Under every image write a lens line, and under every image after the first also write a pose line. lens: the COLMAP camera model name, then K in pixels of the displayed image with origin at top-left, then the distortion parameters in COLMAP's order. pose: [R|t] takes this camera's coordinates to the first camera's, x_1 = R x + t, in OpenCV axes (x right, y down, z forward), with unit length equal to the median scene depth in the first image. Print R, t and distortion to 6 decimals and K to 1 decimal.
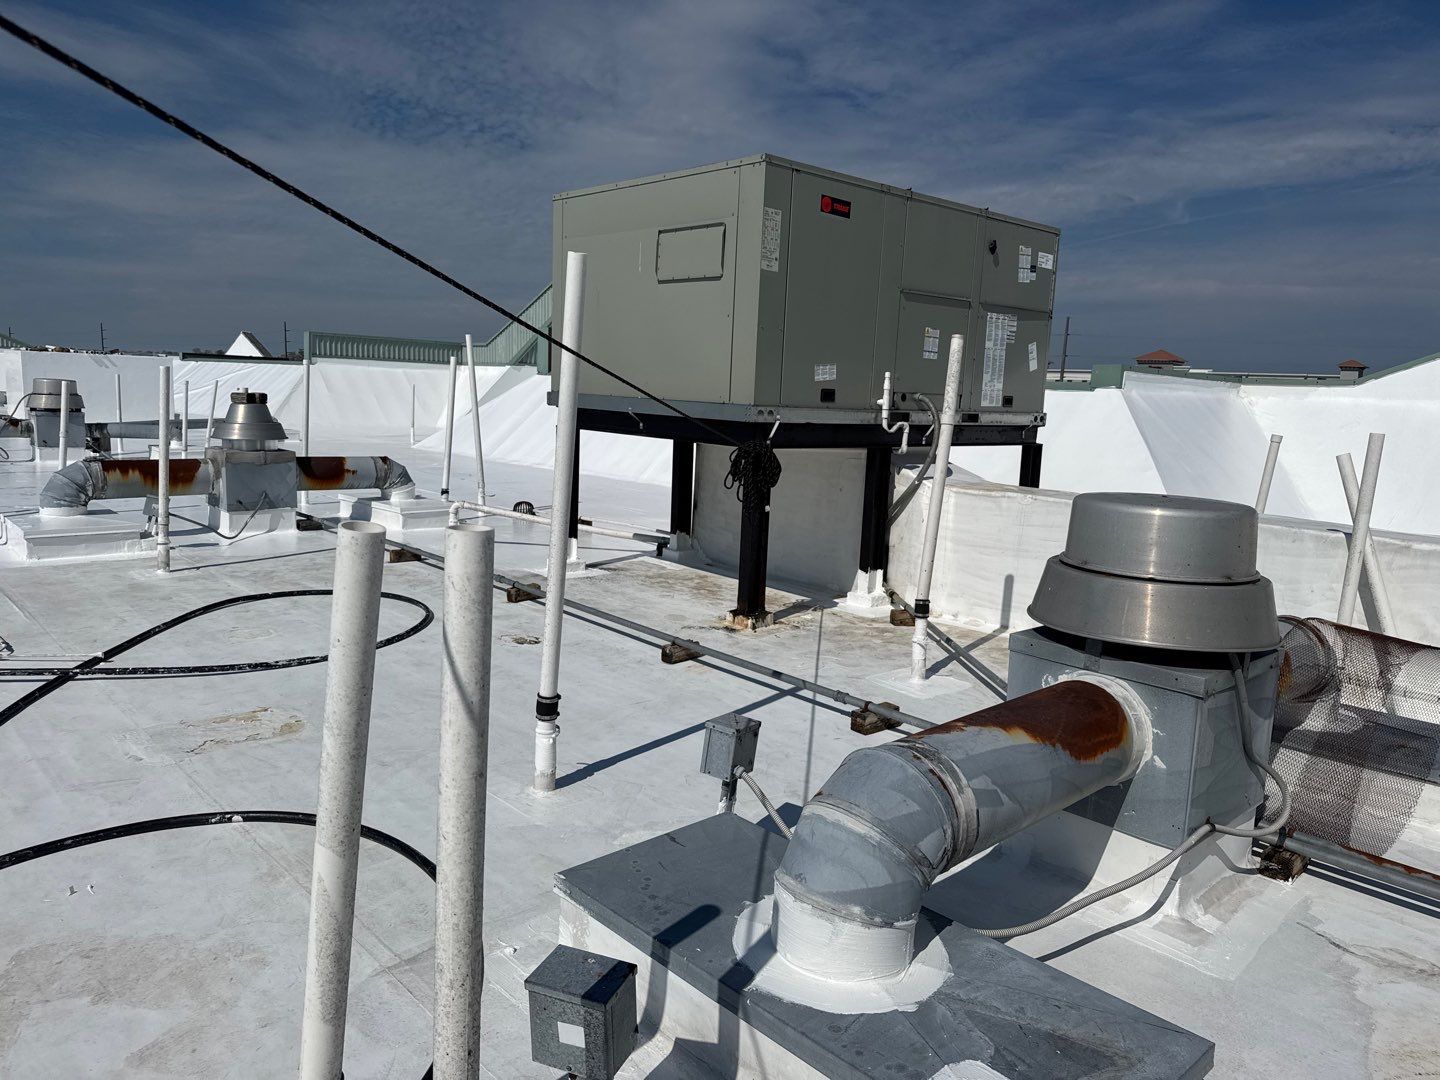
lens RADIAL K [[1020.8, 0, 720.0], [0, 1020.8, 540.0], [0, 0, 1]] dist [0.035707, -0.002912]
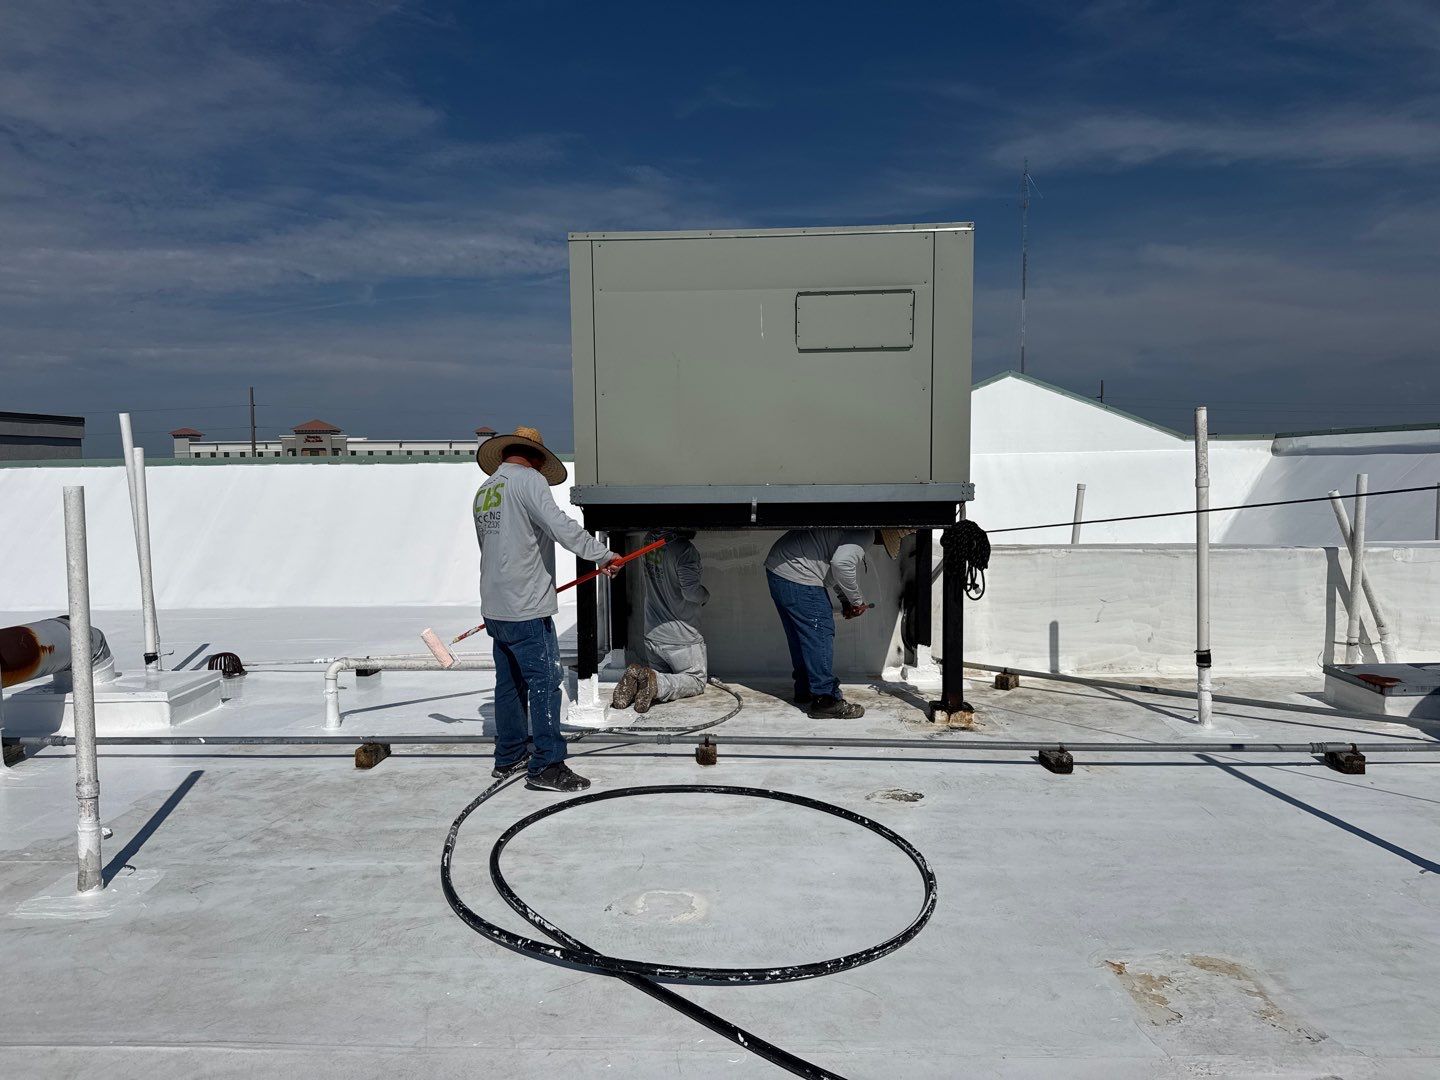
lens RADIAL K [[1020.8, 0, 720.0], [0, 1020.8, 540.0], [0, 0, 1]] dist [0.035707, -0.002912]
pose [[0.709172, -0.099989, 0.697909, -0.708303], [0.148544, 0.988862, -0.009268, -0.094308], [-0.689209, 0.110243, 0.716127, 0.437897]]
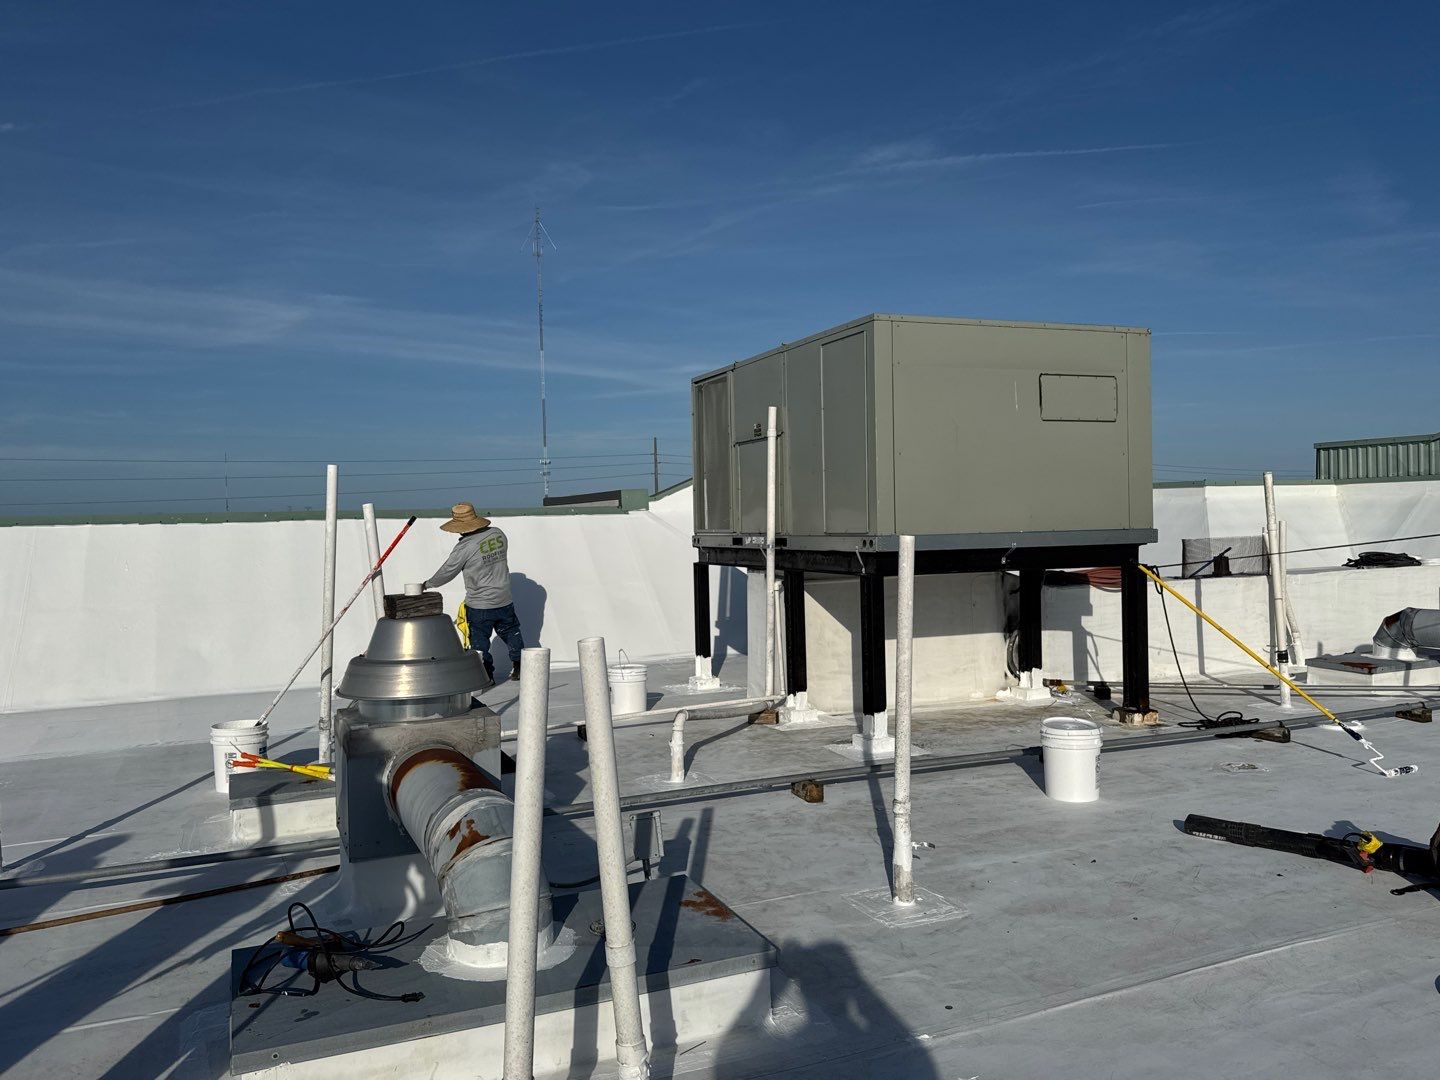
lens RADIAL K [[1120.6, 0, 720.0], [0, 1120.6, 540.0], [0, 0, 1]] dist [0.029319, 0.000810]
pose [[0.315254, -0.067510, 0.946603, -1.221549], [0.178623, 0.983860, 0.010679, -0.199238], [-0.932045, 0.165718, 0.322225, 0.937813]]
